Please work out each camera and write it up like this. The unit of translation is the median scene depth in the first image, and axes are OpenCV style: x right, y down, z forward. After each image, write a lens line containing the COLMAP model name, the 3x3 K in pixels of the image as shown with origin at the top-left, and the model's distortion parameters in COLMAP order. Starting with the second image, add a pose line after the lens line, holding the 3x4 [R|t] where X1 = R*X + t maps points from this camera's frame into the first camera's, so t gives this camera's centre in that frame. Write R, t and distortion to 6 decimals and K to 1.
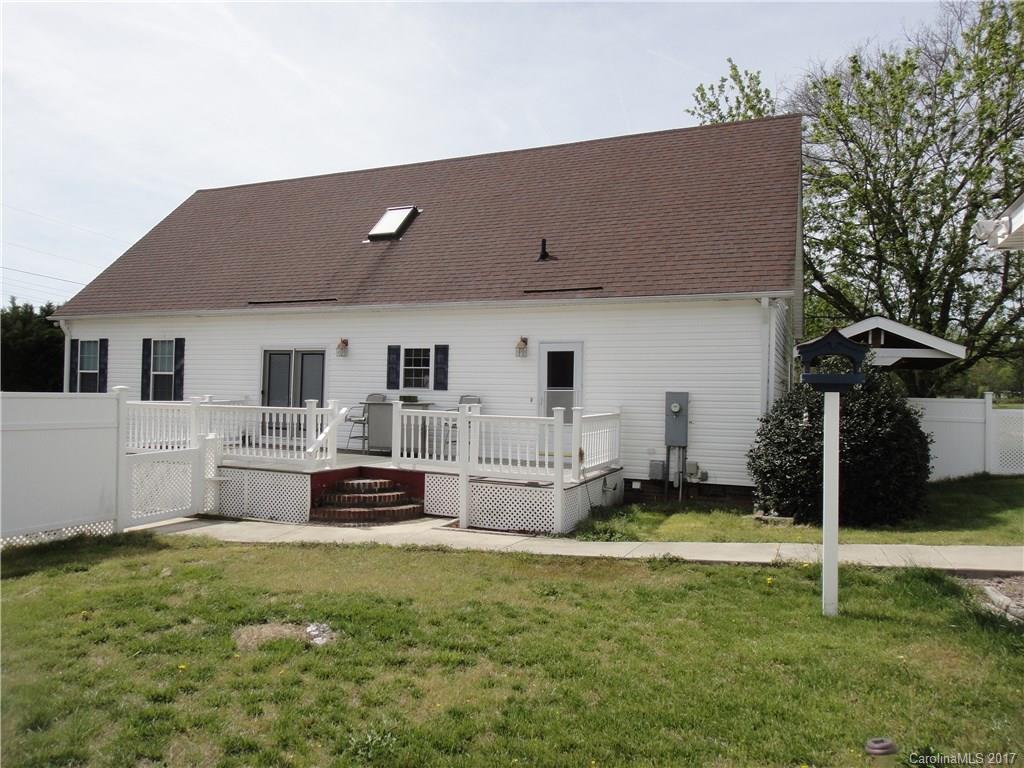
lens RADIAL K [[723.6, 0, 512.0], [0, 723.6, 384.0], [0, 0, 1]] dist [-0.001095, -0.000341]
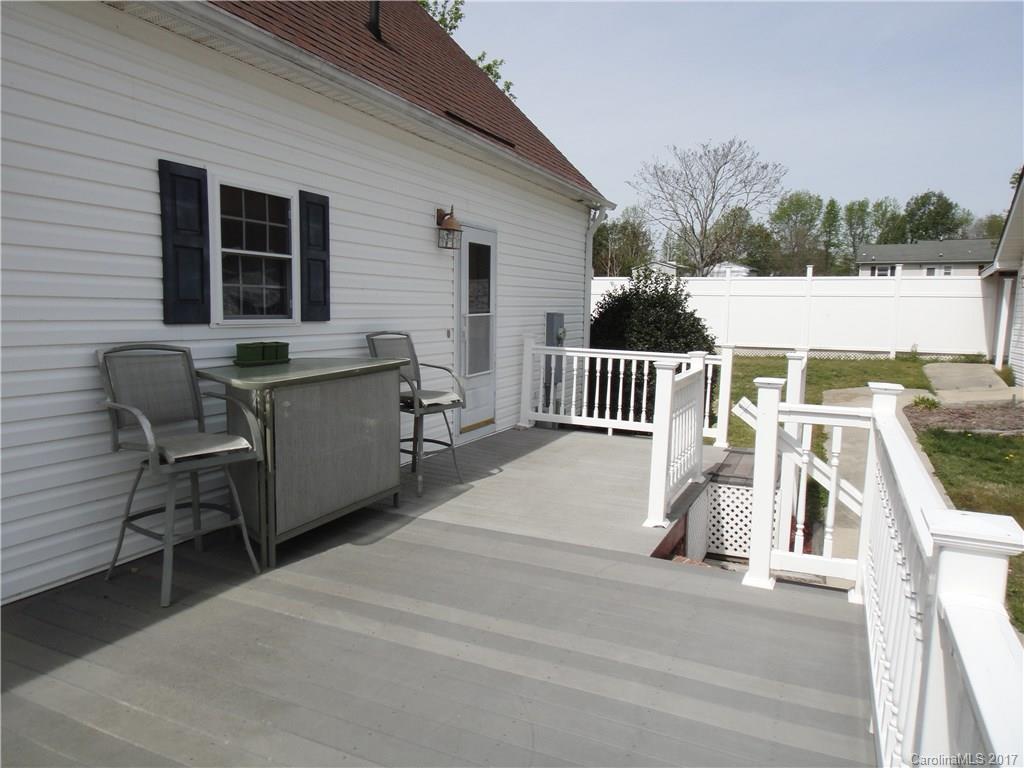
lens RADIAL K [[723.6, 0, 512.0], [0, 723.6, 384.0], [0, 0, 1]] dist [-0.001095, -0.000341]
pose [[0.014401, -0.129864, 0.991427, -0.453130], [-0.037114, 0.990777, 0.130318, -0.011165], [-0.999207, -0.038673, 0.009449, 0.883930]]
